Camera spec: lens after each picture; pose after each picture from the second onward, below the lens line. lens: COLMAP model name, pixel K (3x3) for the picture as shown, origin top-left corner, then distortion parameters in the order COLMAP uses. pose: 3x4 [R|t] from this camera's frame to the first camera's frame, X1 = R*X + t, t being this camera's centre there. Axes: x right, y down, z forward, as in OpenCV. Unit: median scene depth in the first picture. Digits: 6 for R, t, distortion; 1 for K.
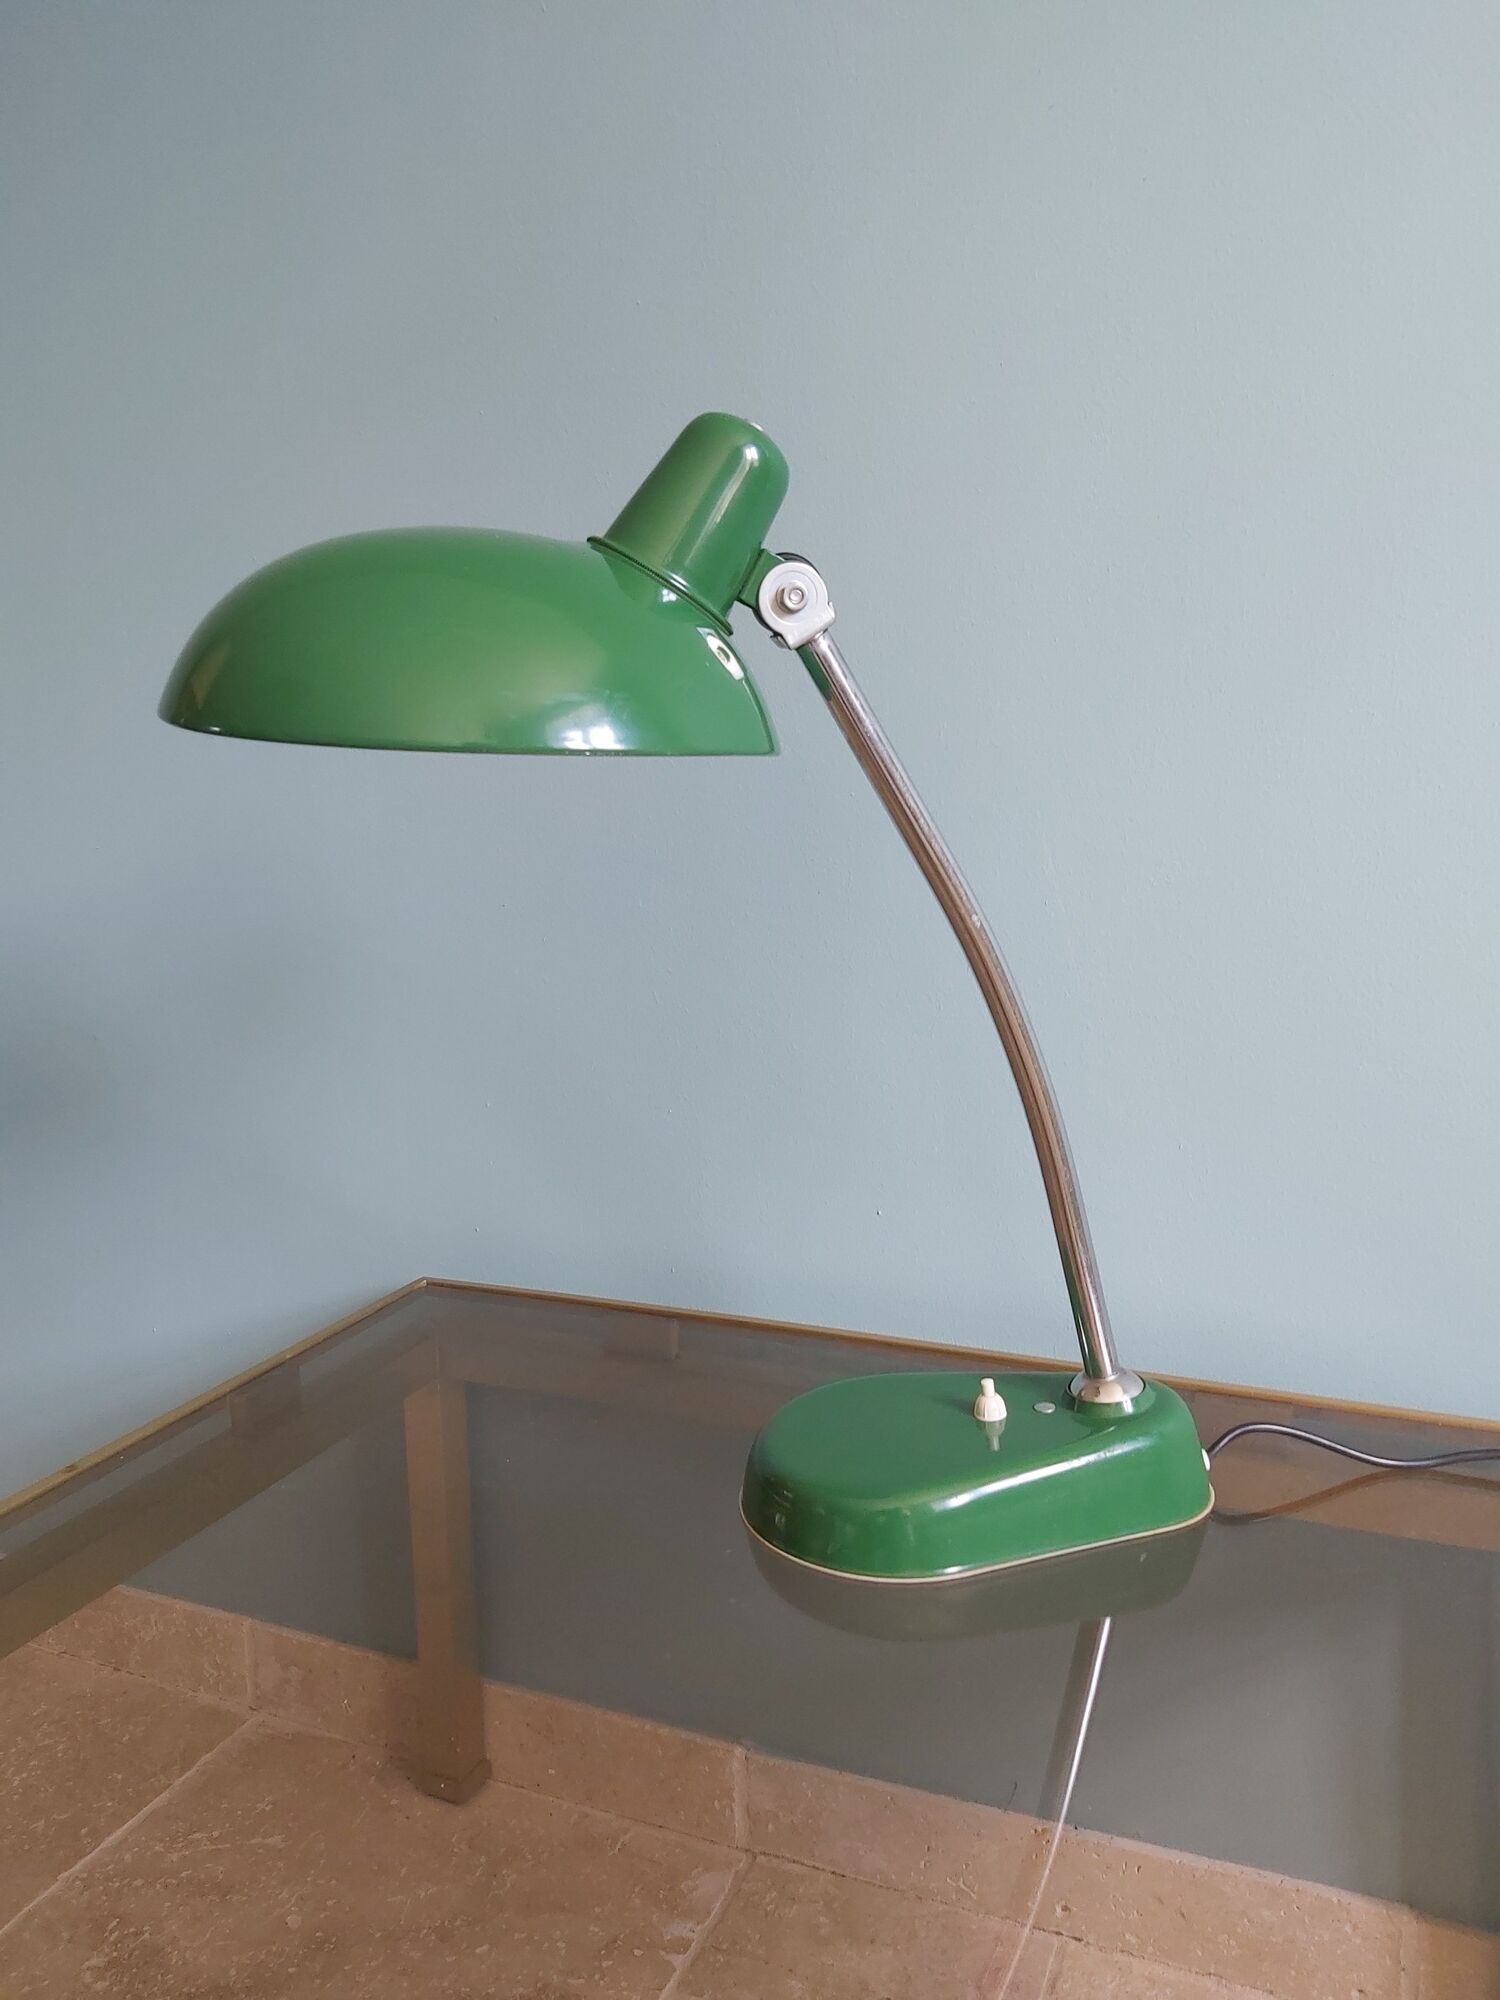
lens RADIAL K [[1582.8, 0, 733.3], [0, 1582.8, 964.3], [0, 0, 1]] dist [0.002788, -0.040772]
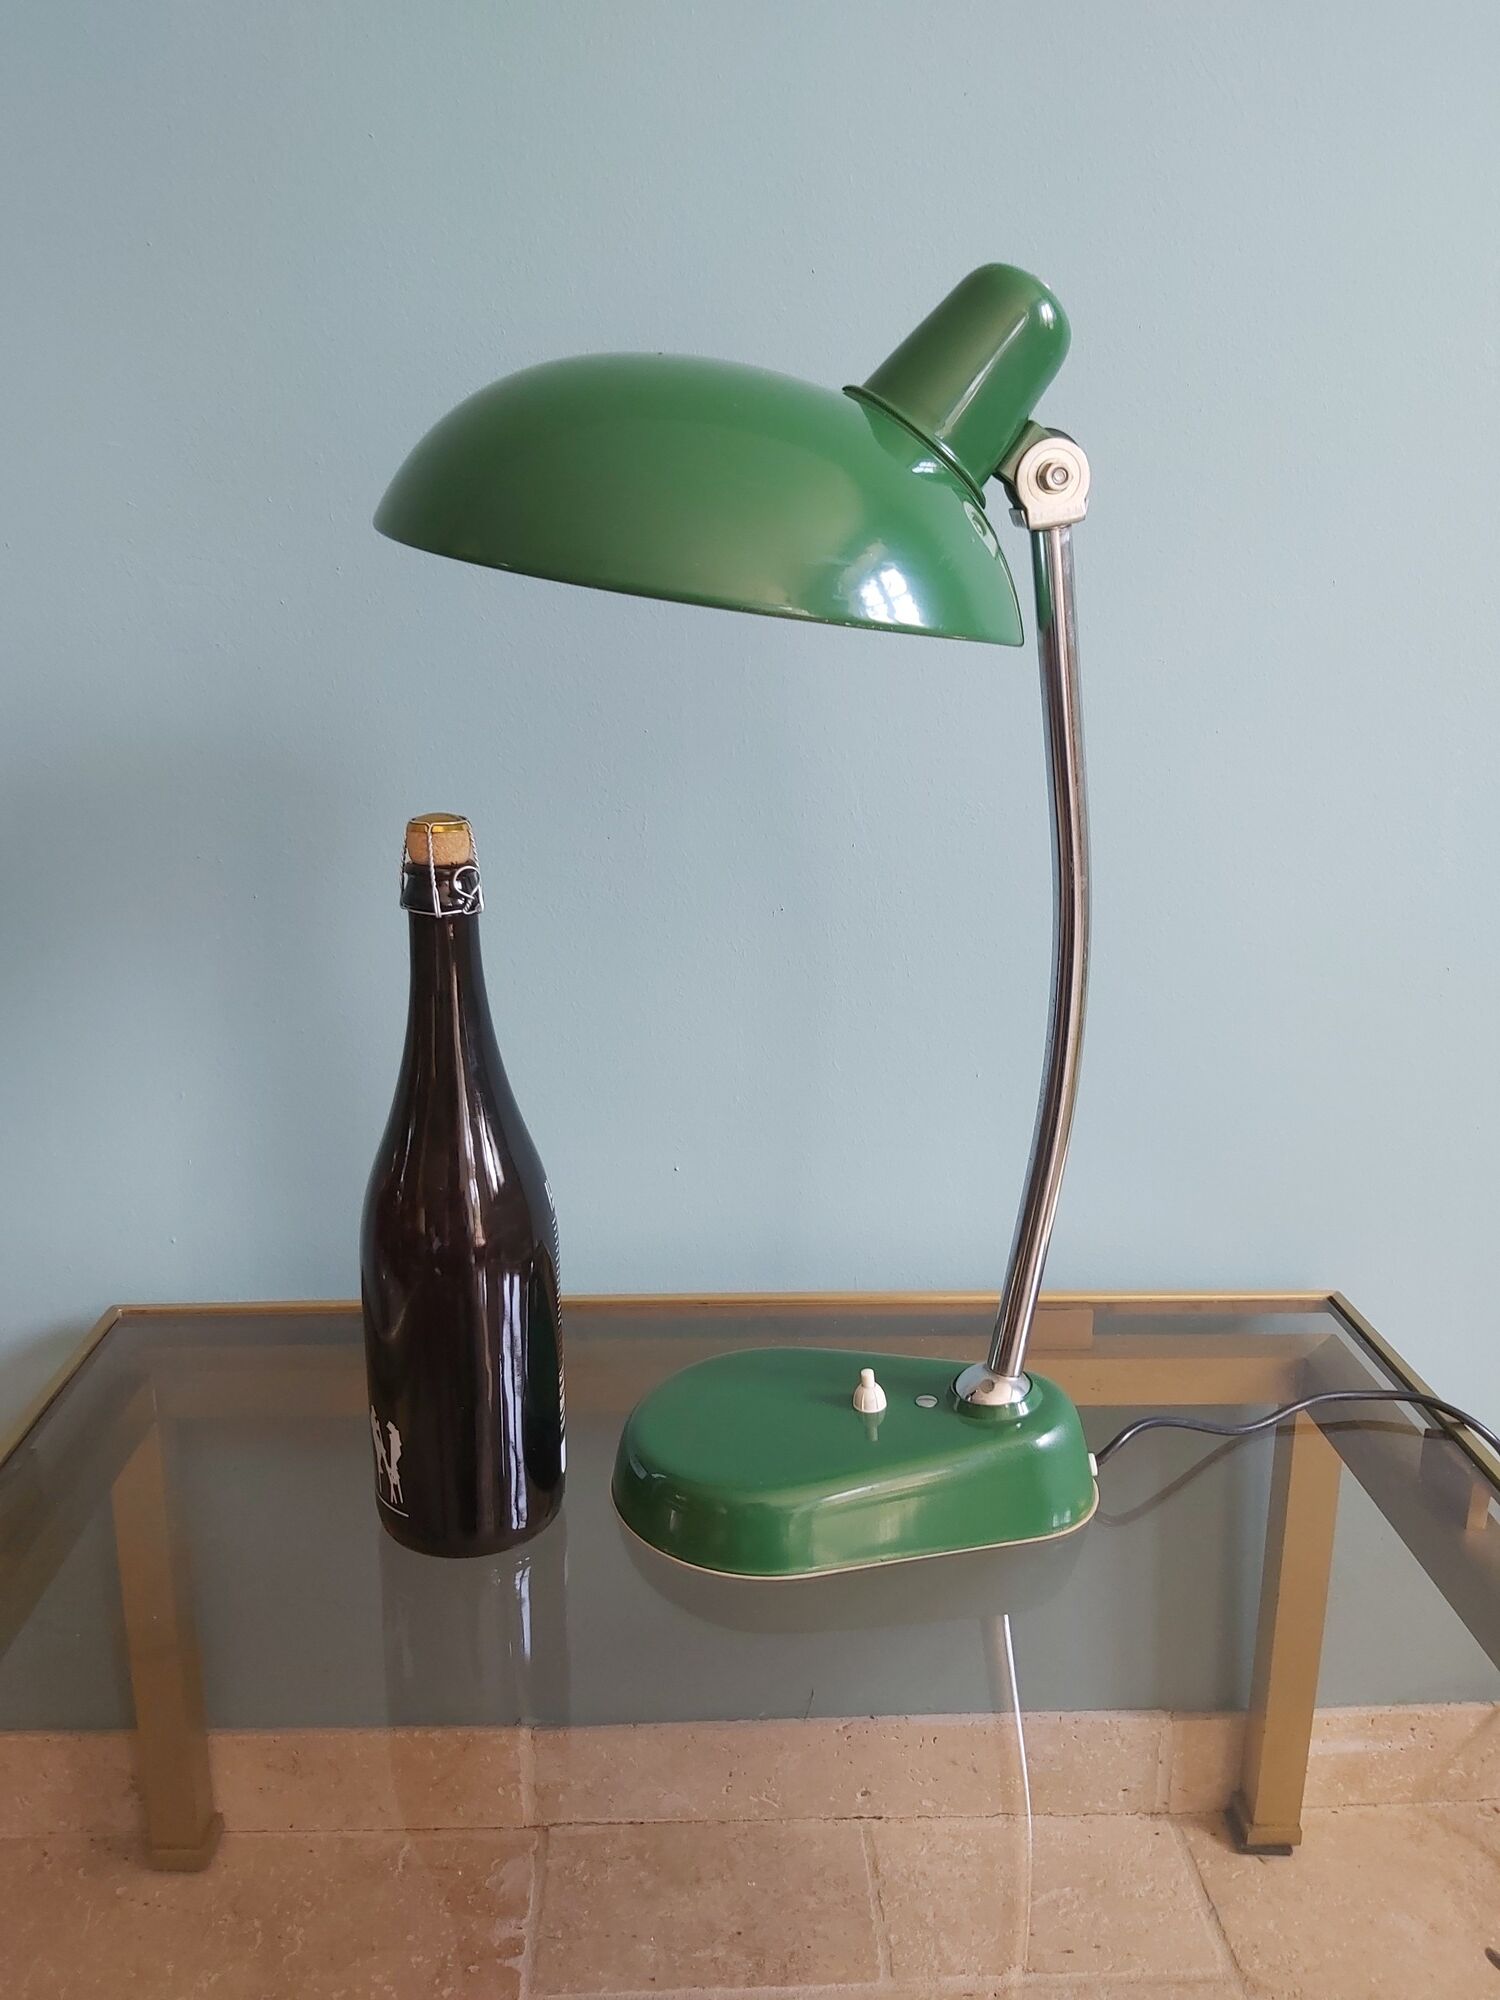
lens RADIAL K [[1582.8, 0, 743.7], [0, 1582.8, 973.7], [0, 0, 1]] dist [0.002788, -0.040772]
pose [[0.900088, -0.079064, 0.428474, -0.264898], [0.034096, 0.993164, 0.111638, -0.064825], [-0.434372, -0.085875, 0.896631, 0.129766]]
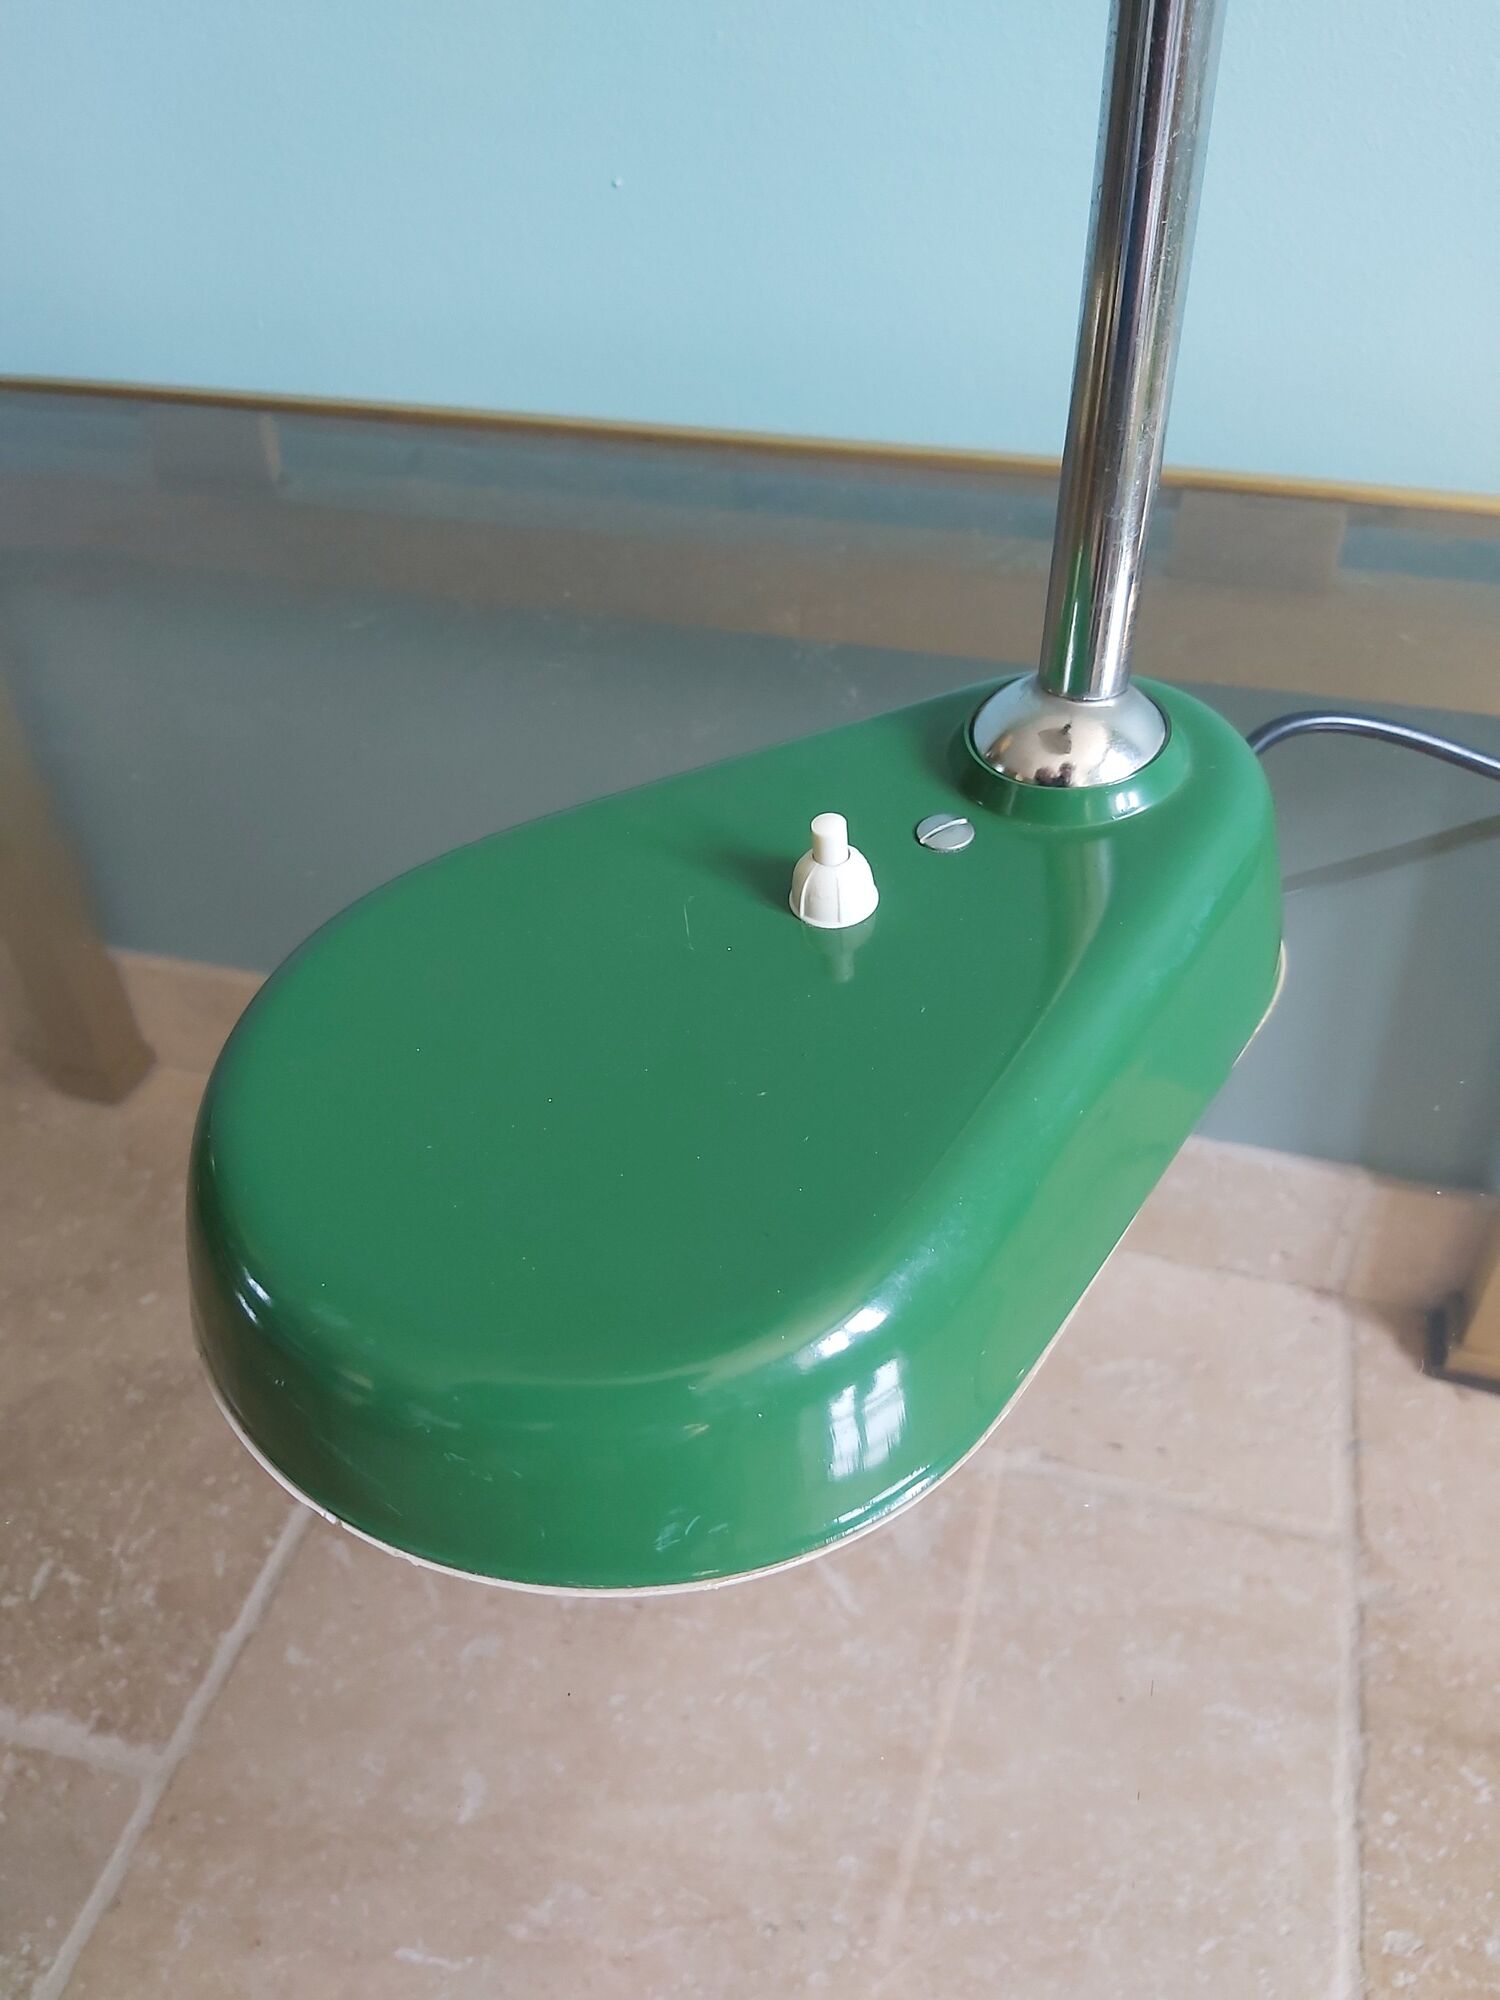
lens RADIAL K [[1582.8, 0, 743.3], [0, 1582.8, 994.8], [0, 0, 1]] dist [0.002788, -0.040772]
pose [[0.990838, -0.091038, 0.099764, 0.058593], [0.022871, 0.841107, 0.540384, 0.100538], [-0.133107, -0.533151, 0.835483, 0.400626]]
